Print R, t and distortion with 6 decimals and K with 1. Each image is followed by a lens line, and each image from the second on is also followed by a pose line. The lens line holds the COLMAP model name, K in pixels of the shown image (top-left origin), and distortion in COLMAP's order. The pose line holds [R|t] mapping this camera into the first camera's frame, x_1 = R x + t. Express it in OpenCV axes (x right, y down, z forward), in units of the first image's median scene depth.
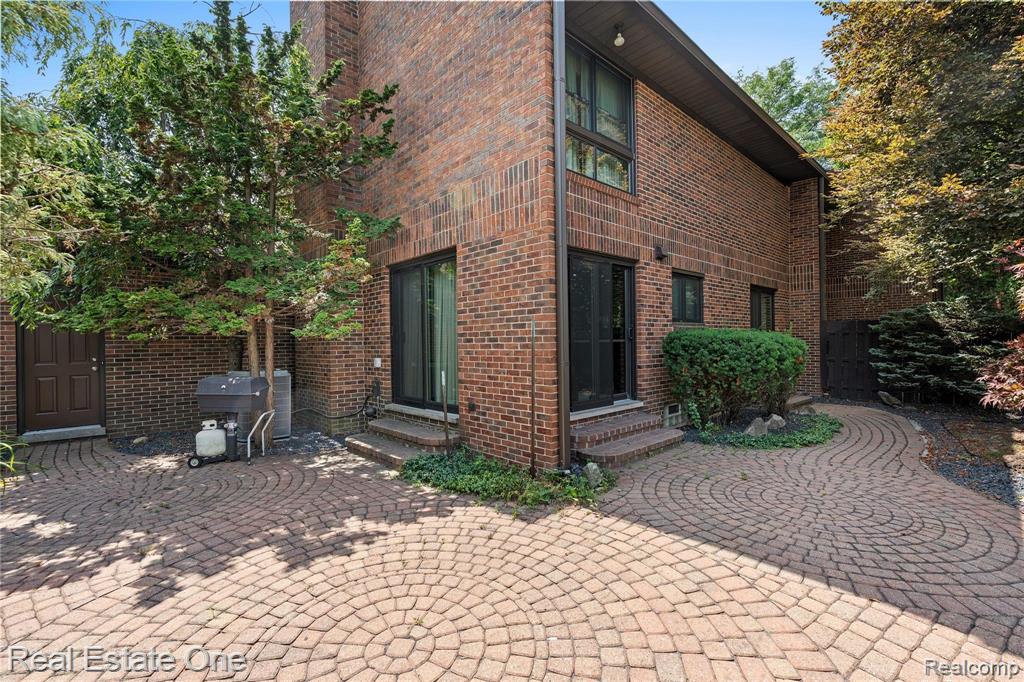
lens RADIAL K [[458.2, 0, 503.6], [0, 458.2, 340.7], [0, 0, 1]] dist [0.000843, 0.000094]
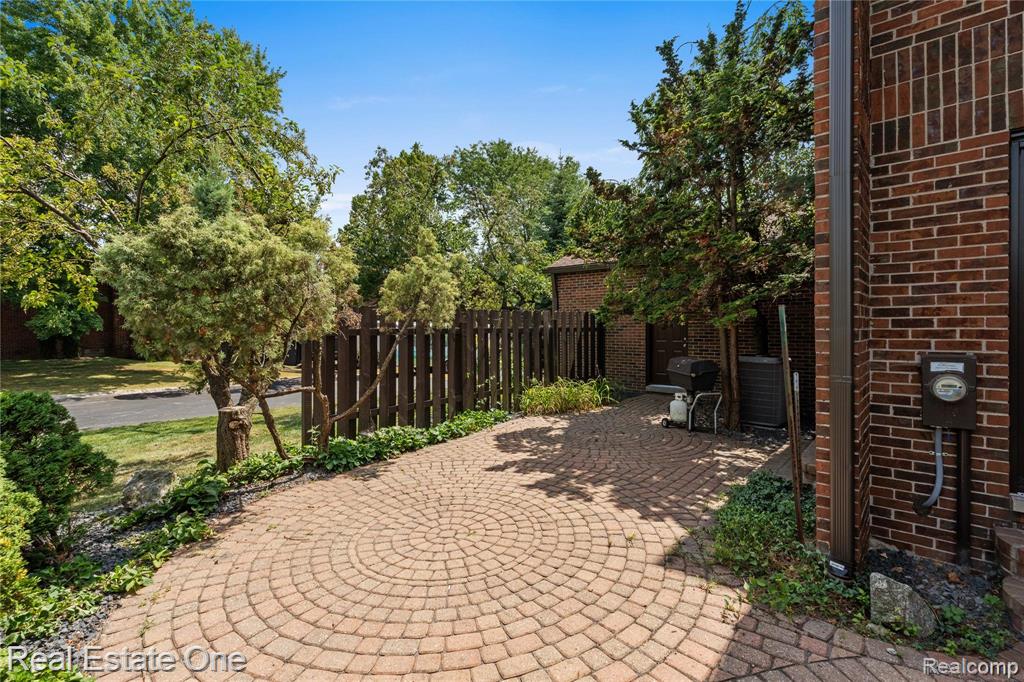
lens RADIAL K [[458.2, 0, 503.4], [0, 458.2, 335.2], [0, 0, 1]] dist [0.000843, 0.000094]
pose [[0.088914, 0.027670, -0.995655, 0.839077], [0.009400, 0.999546, 0.028618, -0.031034], [0.995995, -0.011904, 0.088614, 0.670882]]
